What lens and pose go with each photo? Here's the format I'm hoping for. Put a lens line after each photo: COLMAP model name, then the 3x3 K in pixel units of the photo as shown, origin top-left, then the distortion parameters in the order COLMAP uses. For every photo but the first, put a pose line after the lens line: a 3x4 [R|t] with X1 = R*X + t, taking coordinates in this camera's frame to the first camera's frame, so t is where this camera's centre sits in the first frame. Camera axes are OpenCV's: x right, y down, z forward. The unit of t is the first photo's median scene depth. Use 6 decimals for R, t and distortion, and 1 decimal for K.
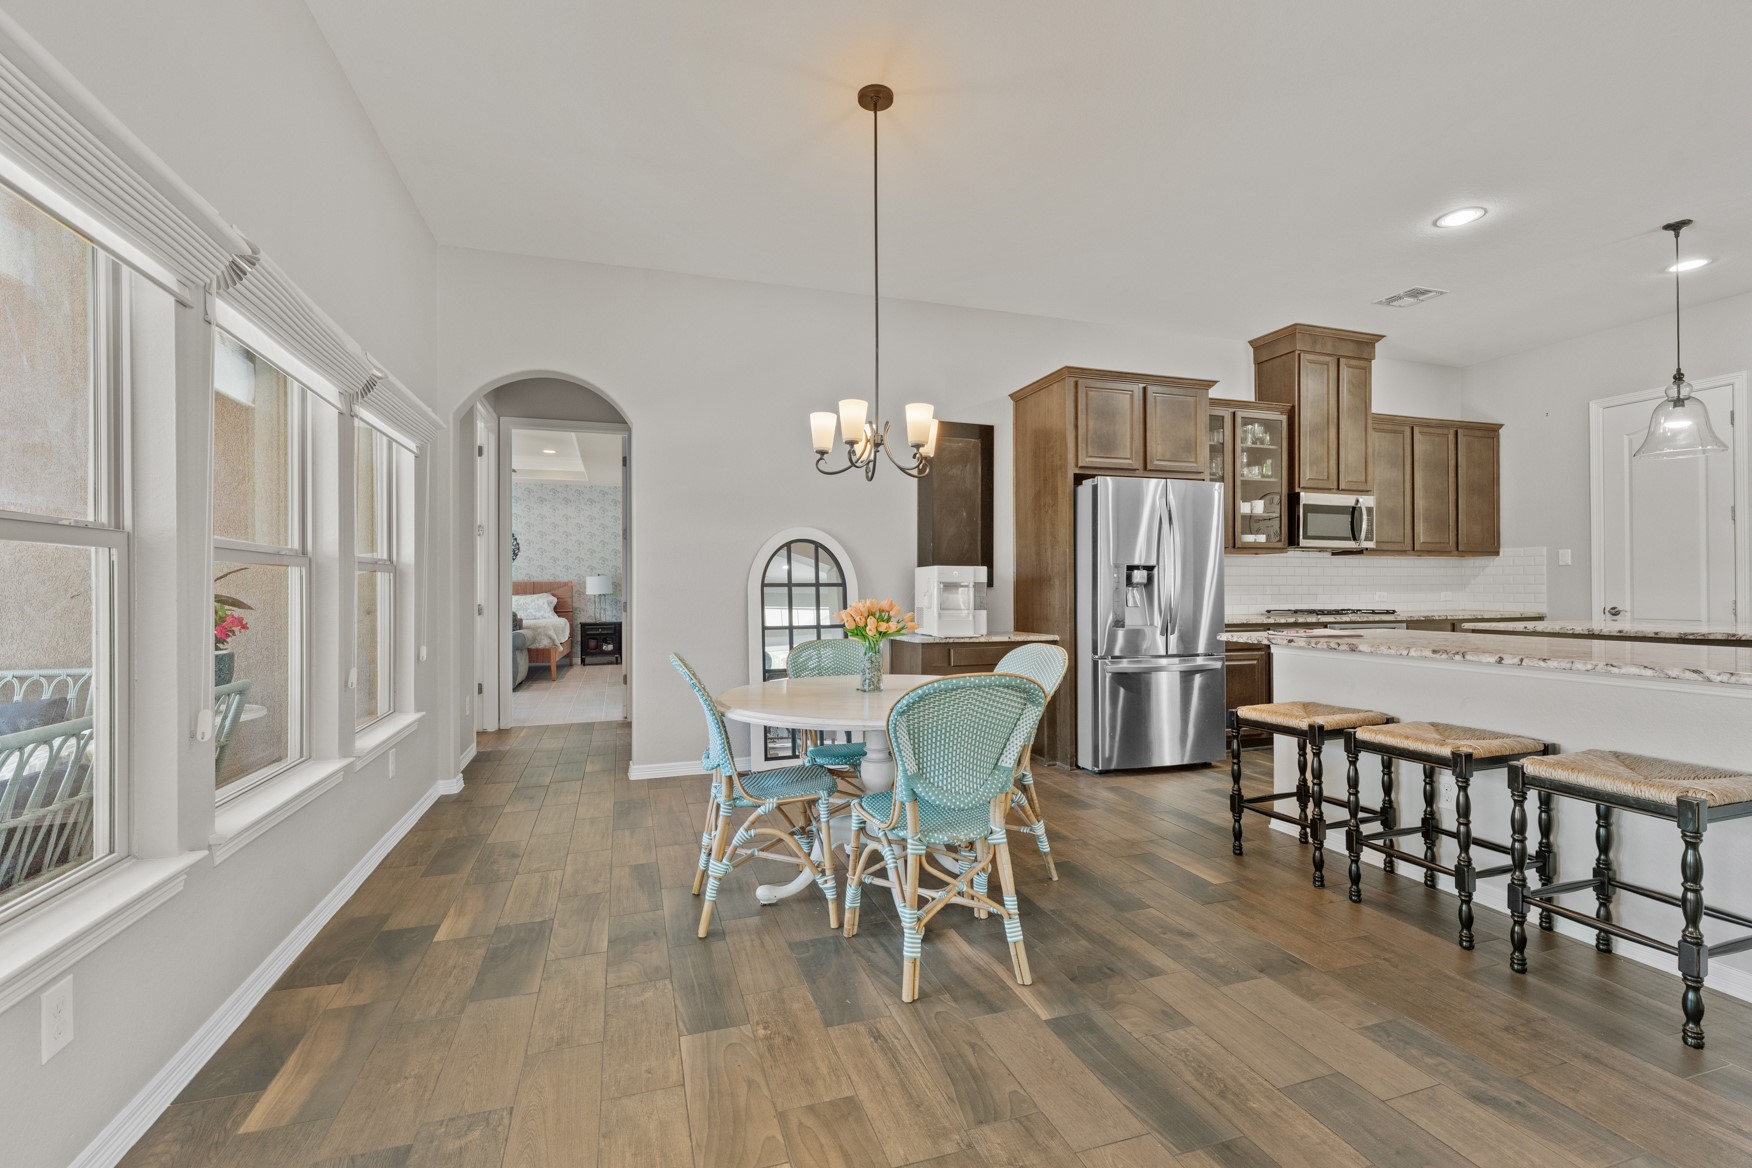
lens RADIAL K [[755.6, 0, 874.8], [0, 755.6, 587.1], [0, 0, 1]] dist [-0.000215, 0.000410]
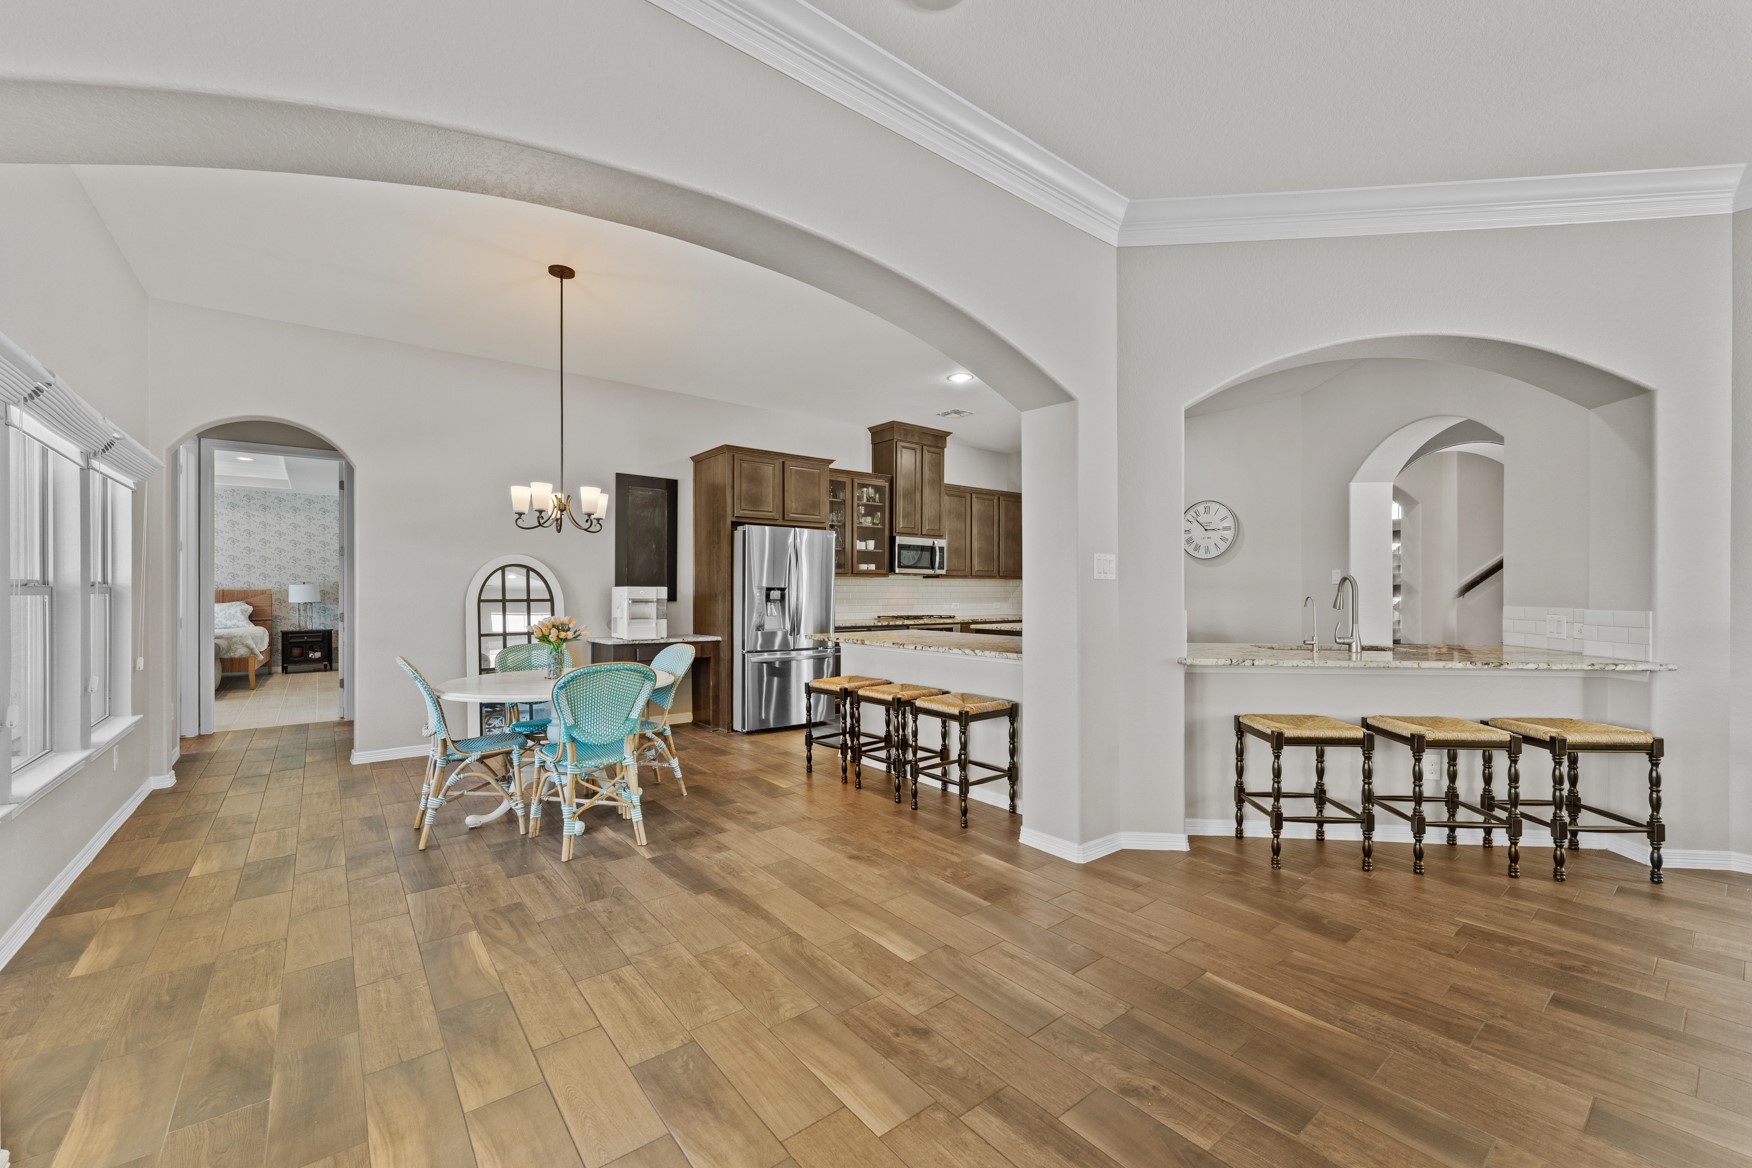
lens RADIAL K [[703.4, 0, 876.2], [0, 703.4, 592.2], [0, 0, 1]] dist [0.000126, 0.000042]
pose [[0.940365, 0.003226, 0.340151, 0.103156], [-0.004608, 0.999984, 0.003256, -0.034022], [-0.340135, -0.004629, 0.940365, -0.446260]]
